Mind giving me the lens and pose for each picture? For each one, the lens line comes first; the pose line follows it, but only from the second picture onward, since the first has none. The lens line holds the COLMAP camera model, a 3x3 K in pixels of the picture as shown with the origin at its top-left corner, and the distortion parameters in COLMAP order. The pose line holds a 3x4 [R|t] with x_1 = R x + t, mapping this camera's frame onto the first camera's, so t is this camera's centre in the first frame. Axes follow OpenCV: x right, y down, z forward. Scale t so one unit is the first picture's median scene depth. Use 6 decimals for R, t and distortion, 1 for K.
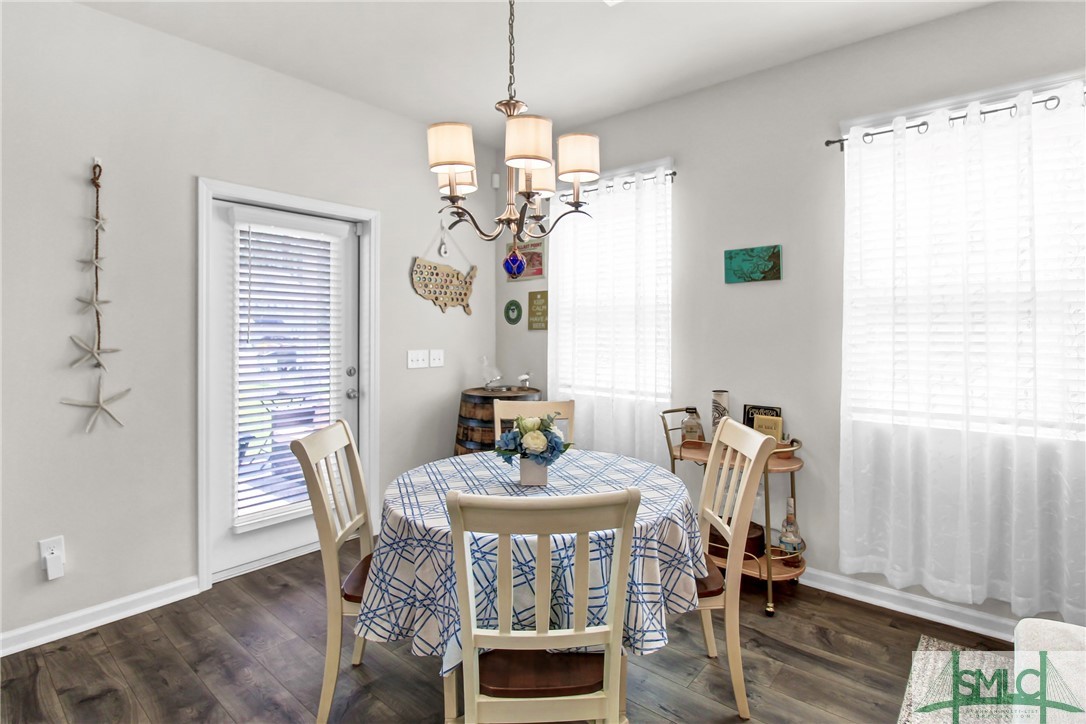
lens RADIAL K [[524.4, 0, 546.1], [0, 524.4, 332.6], [0, 0, 1]] dist [-0.001683, -0.000291]
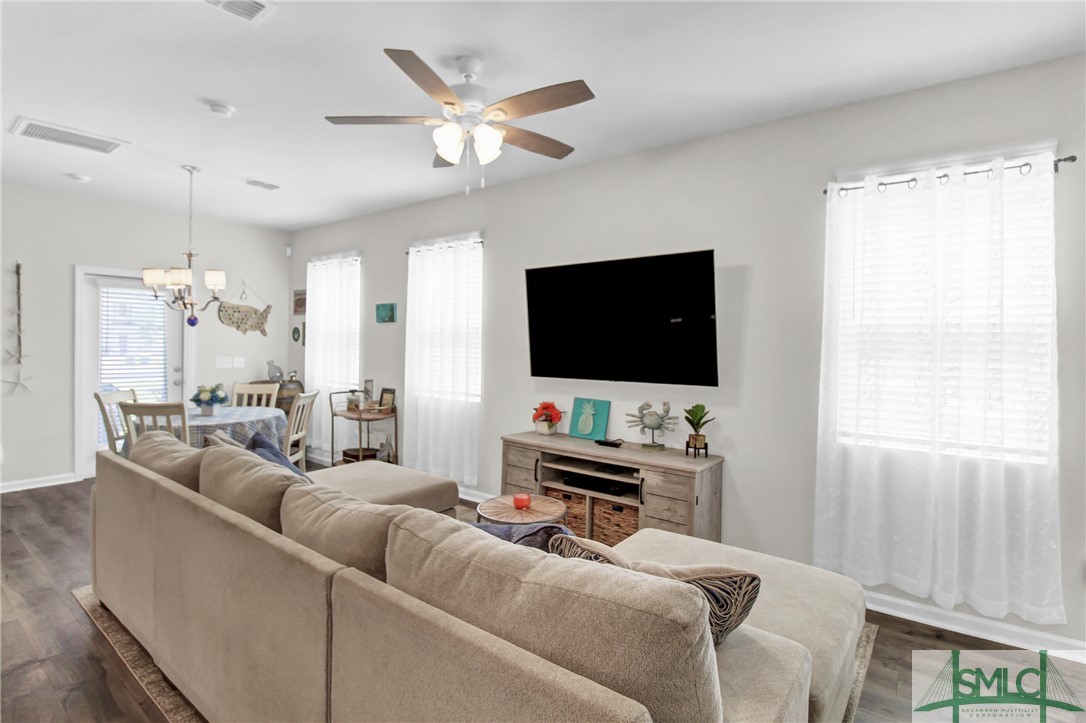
lens RADIAL K [[535.9, 0, 540.4], [0, 535.9, 348.7], [0, 0, 1]] dist [-0.000824, -0.000057]
pose [[0.999679, 0.012842, 0.021836, 0.775254], [-0.013041, 0.999874, 0.009010, -0.024454], [-0.021718, -0.009292, 0.999721, -0.775502]]
